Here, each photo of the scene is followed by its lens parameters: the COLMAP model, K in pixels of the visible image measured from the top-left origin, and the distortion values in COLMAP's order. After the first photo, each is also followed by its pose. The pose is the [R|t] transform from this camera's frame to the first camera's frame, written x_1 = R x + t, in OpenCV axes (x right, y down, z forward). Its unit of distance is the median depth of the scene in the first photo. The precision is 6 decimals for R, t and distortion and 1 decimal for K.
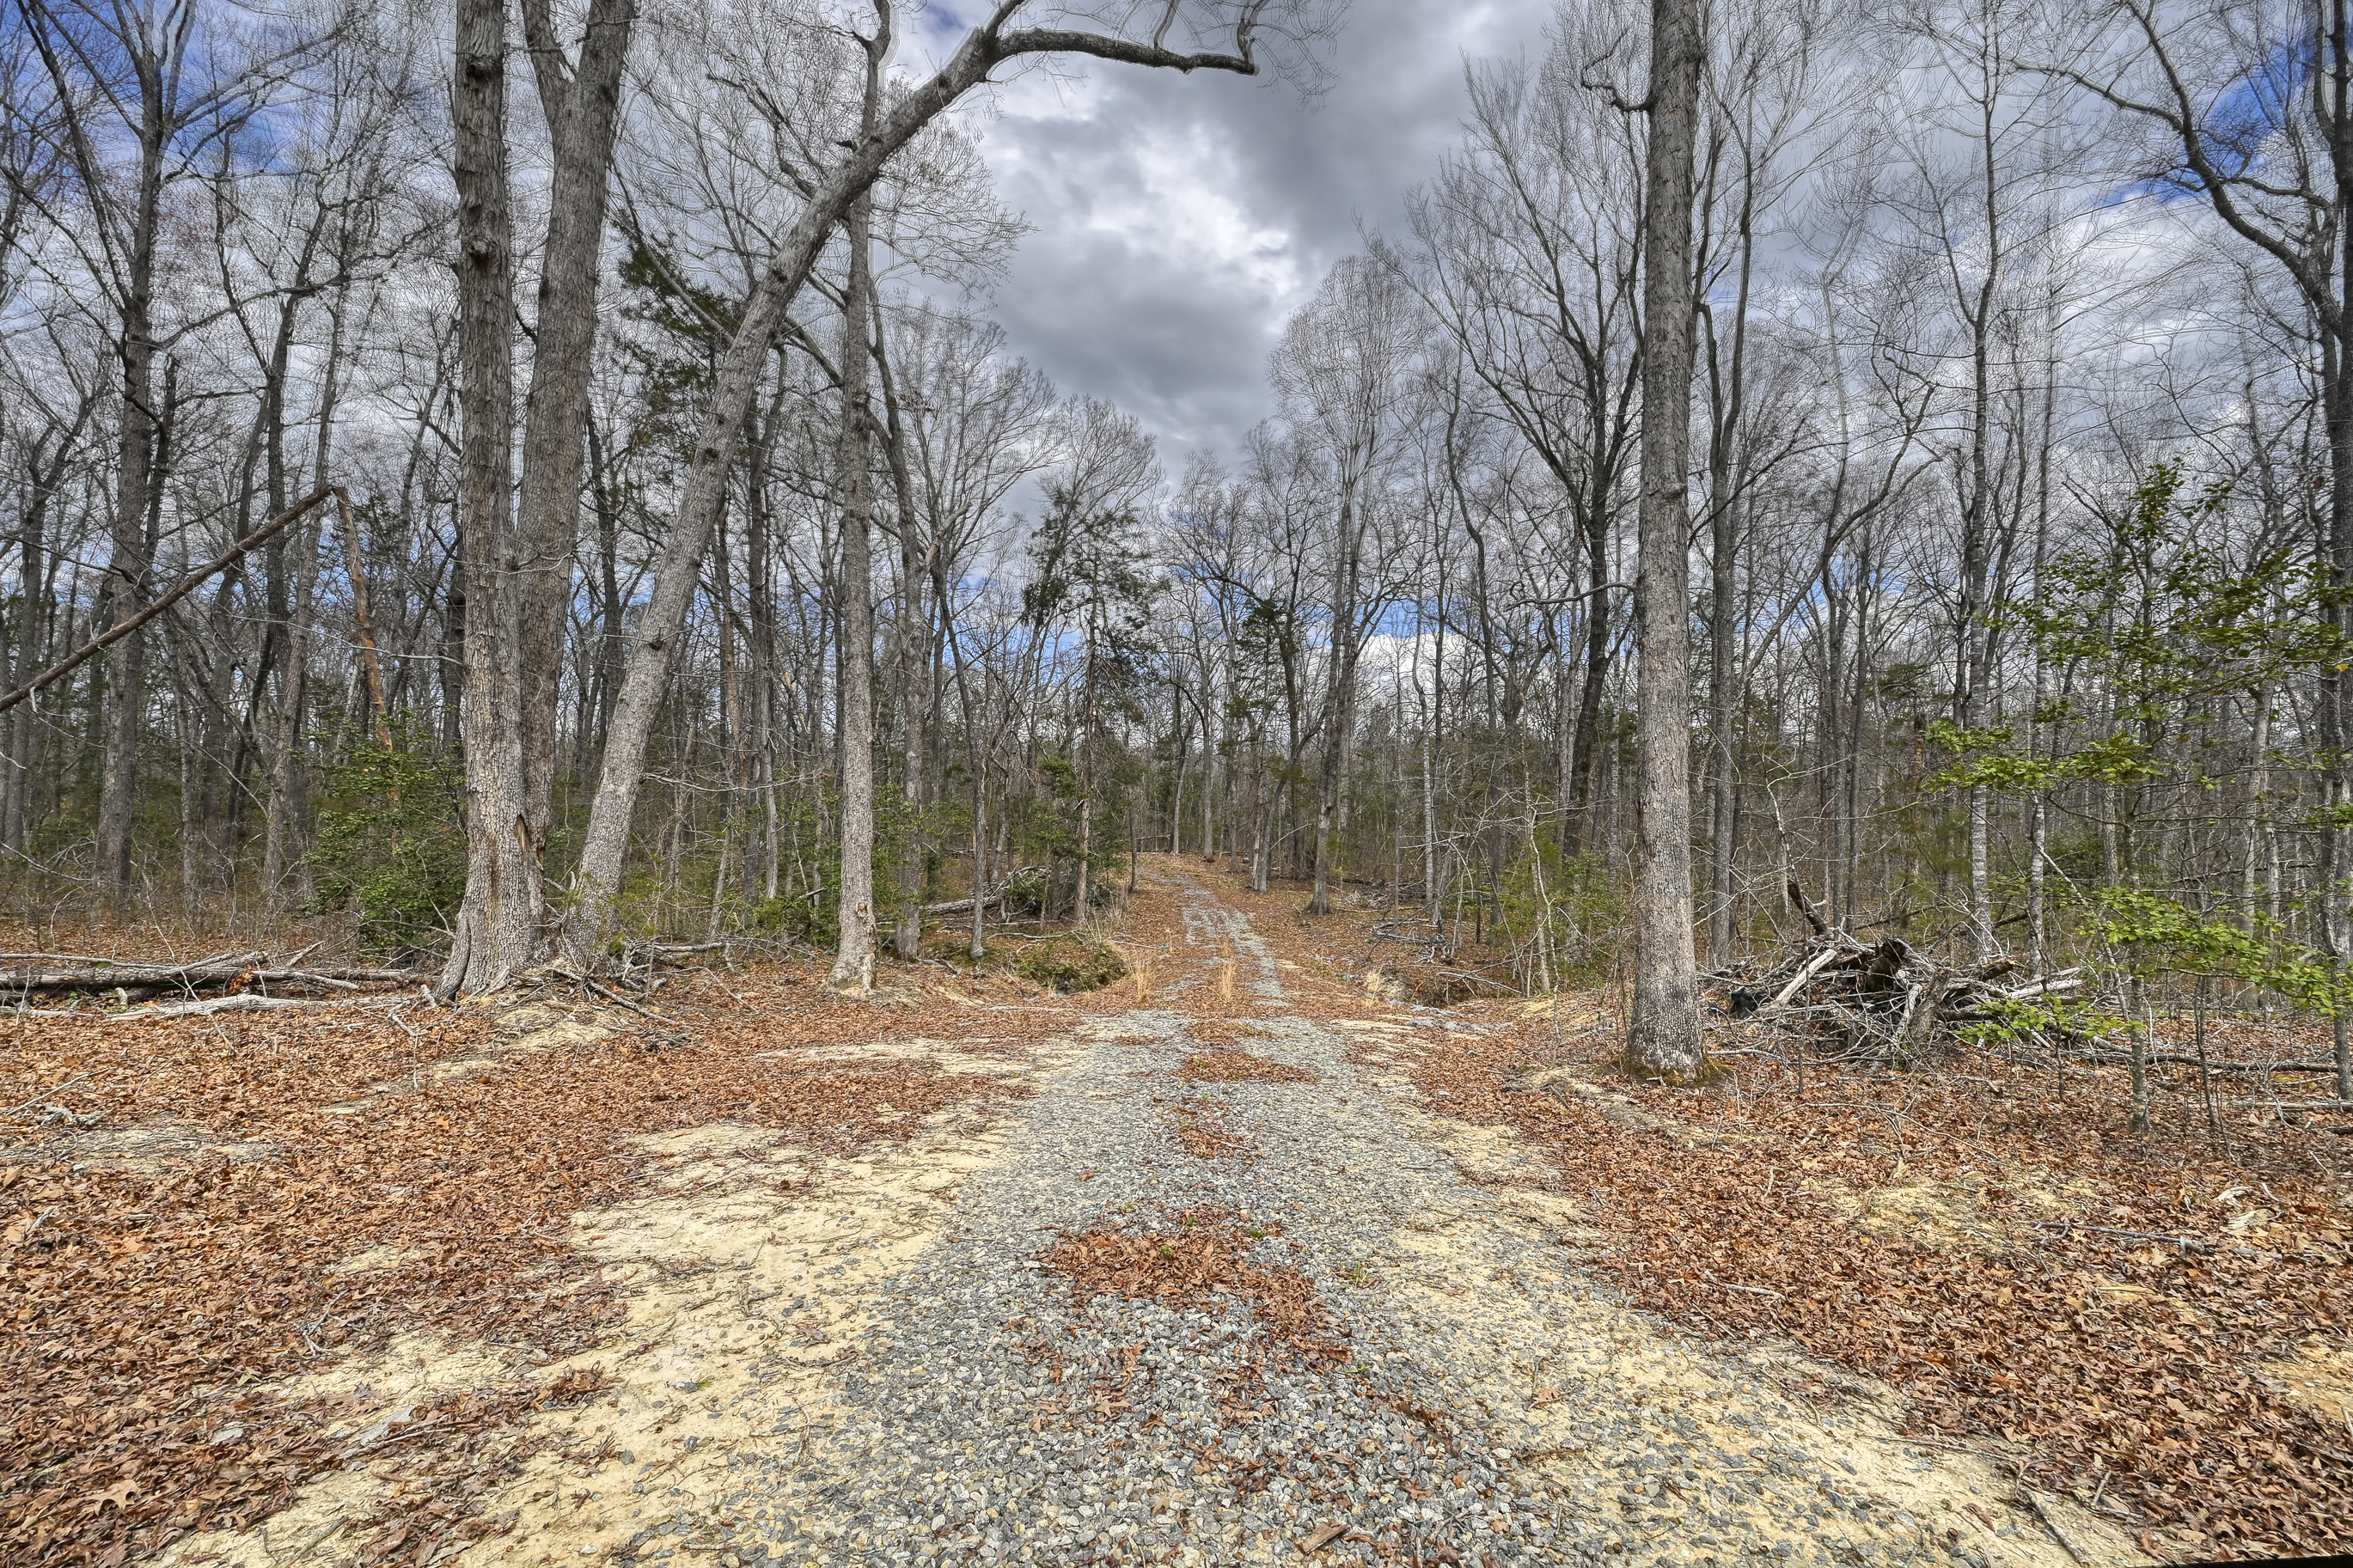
lens RADIAL K [[990.5, 0, 1180.5], [0, 990.5, 803.1], [0, 0, 1]] dist [-0.003884, 0.000130]
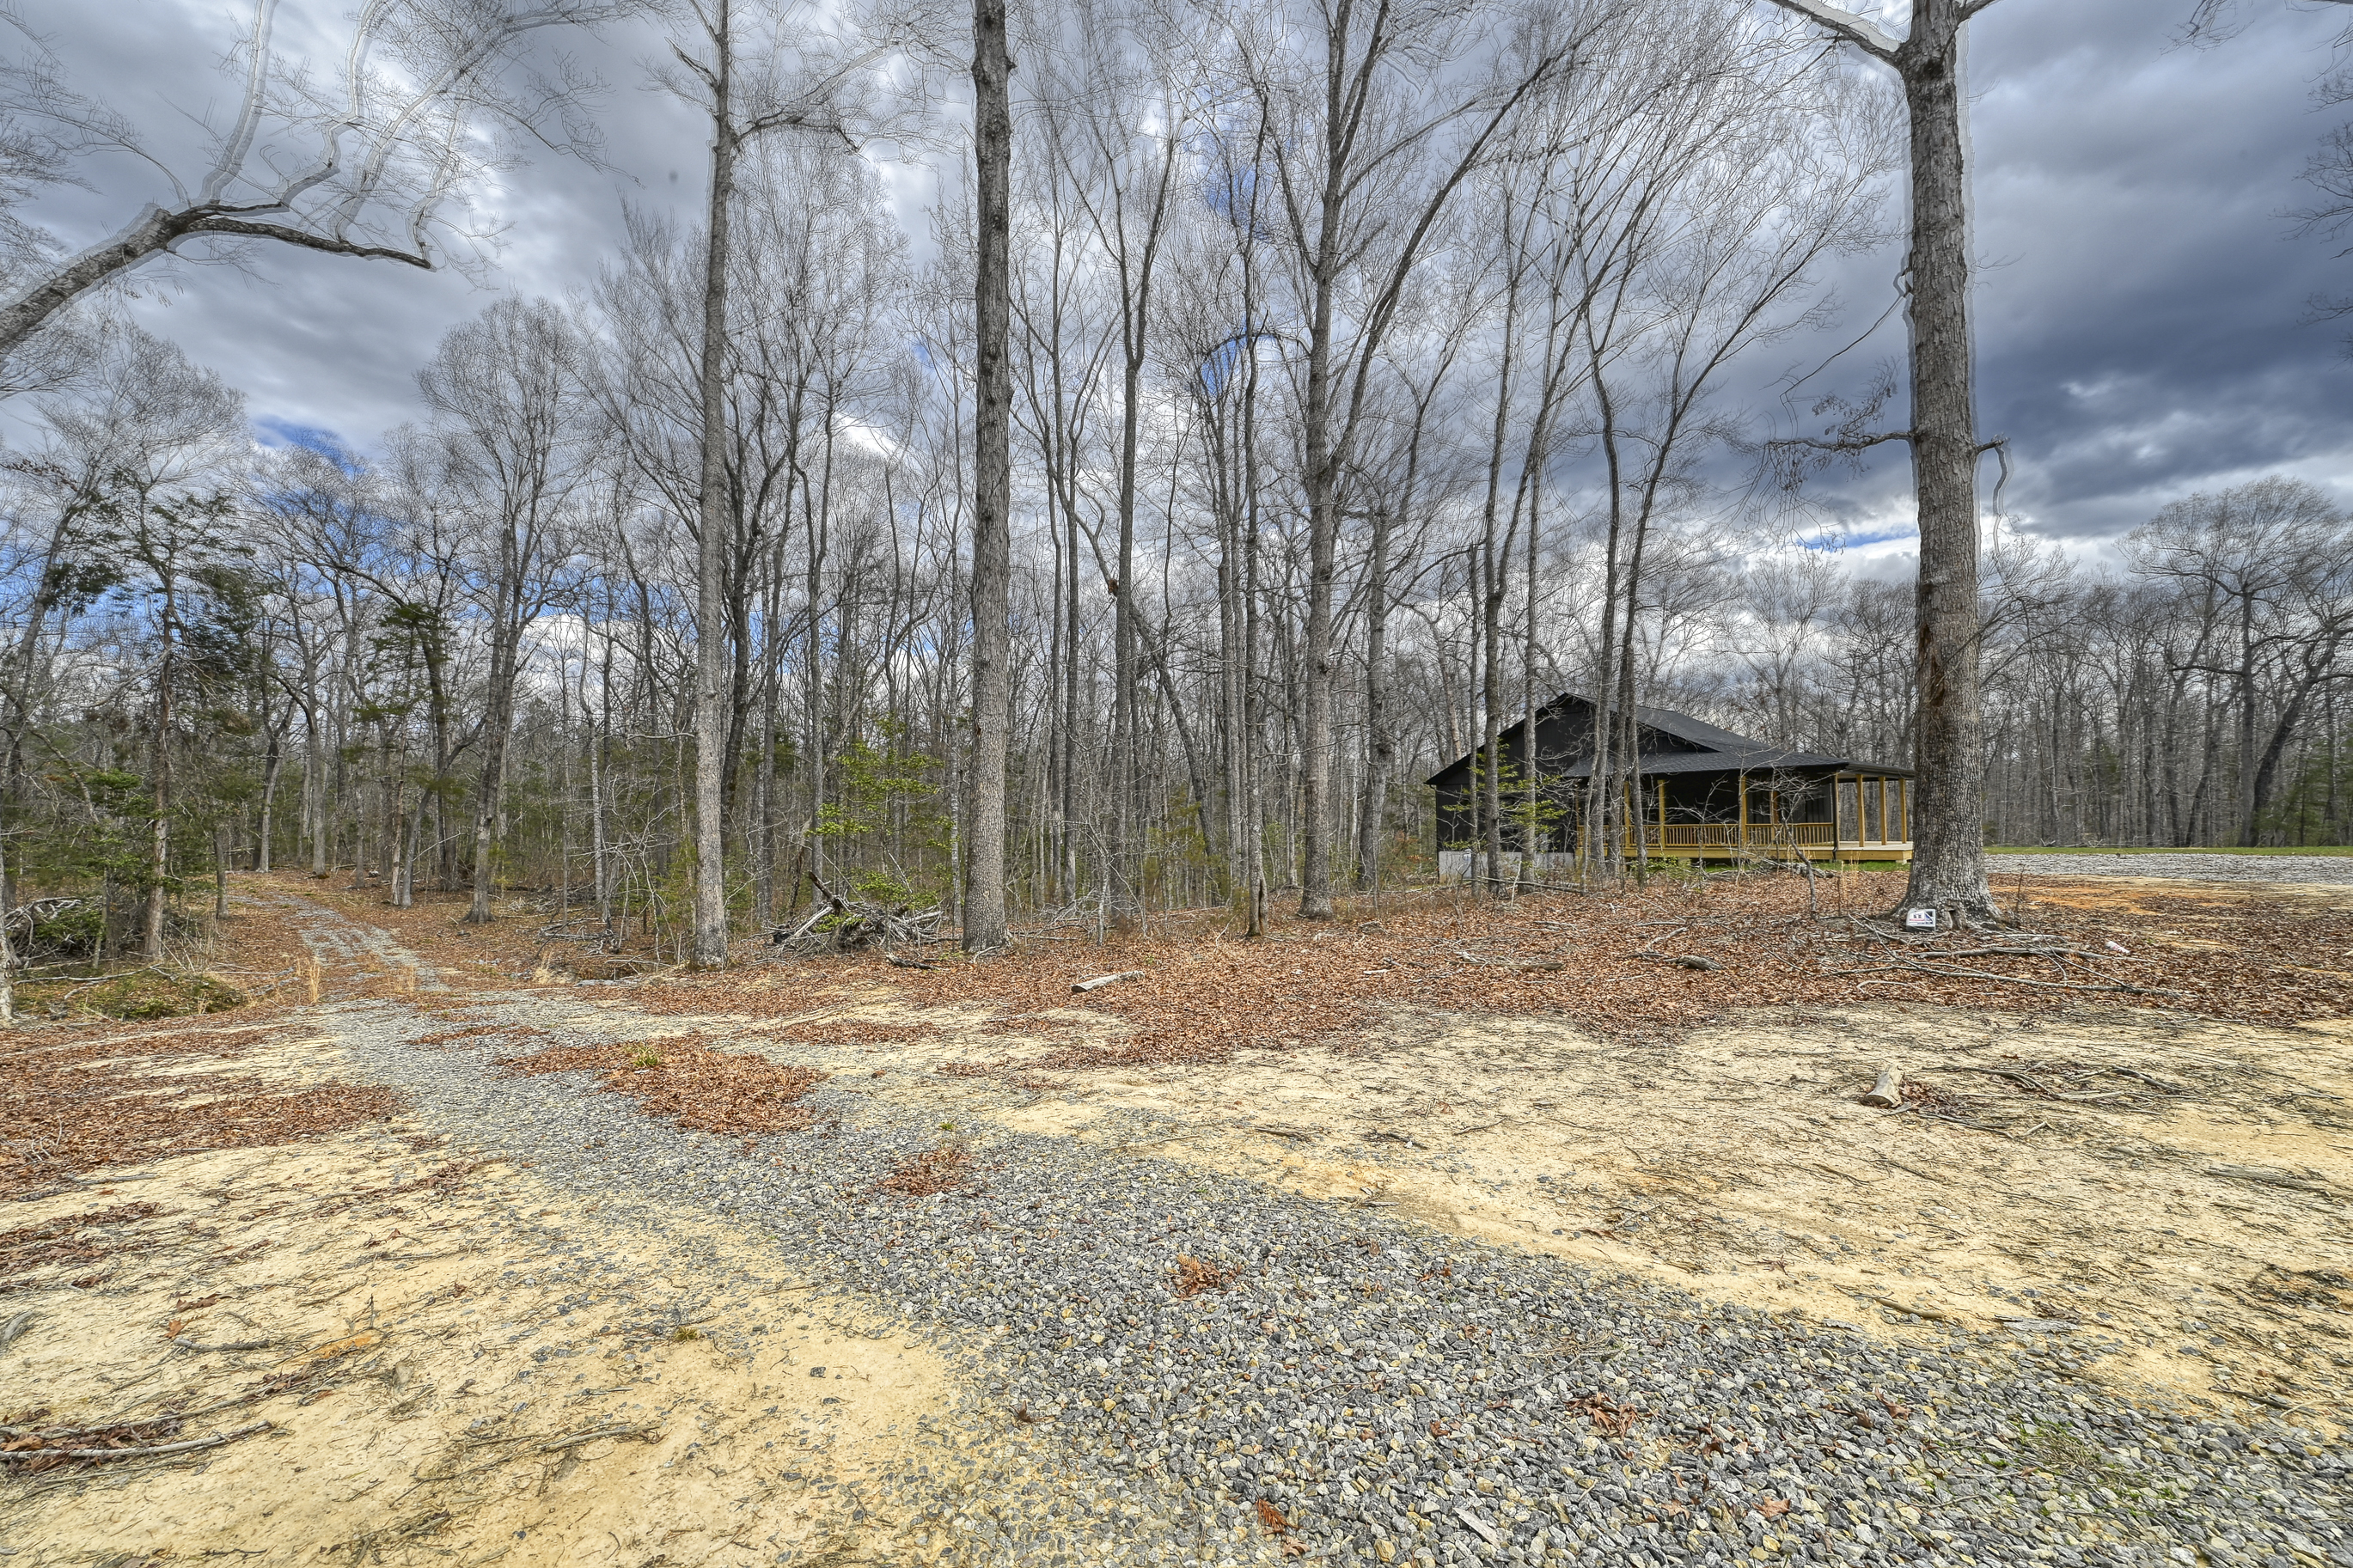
lens RADIAL K [[990.5, 0, 1176.8], [0, 990.5, 805.8], [0, 0, 1]] dist [-0.003884, 0.000130]
pose [[0.717914, -0.013217, 0.696007, -0.052588], [0.005493, 0.999896, 0.013322, -0.019362], [-0.696110, -0.005741, 0.717912, -0.240773]]
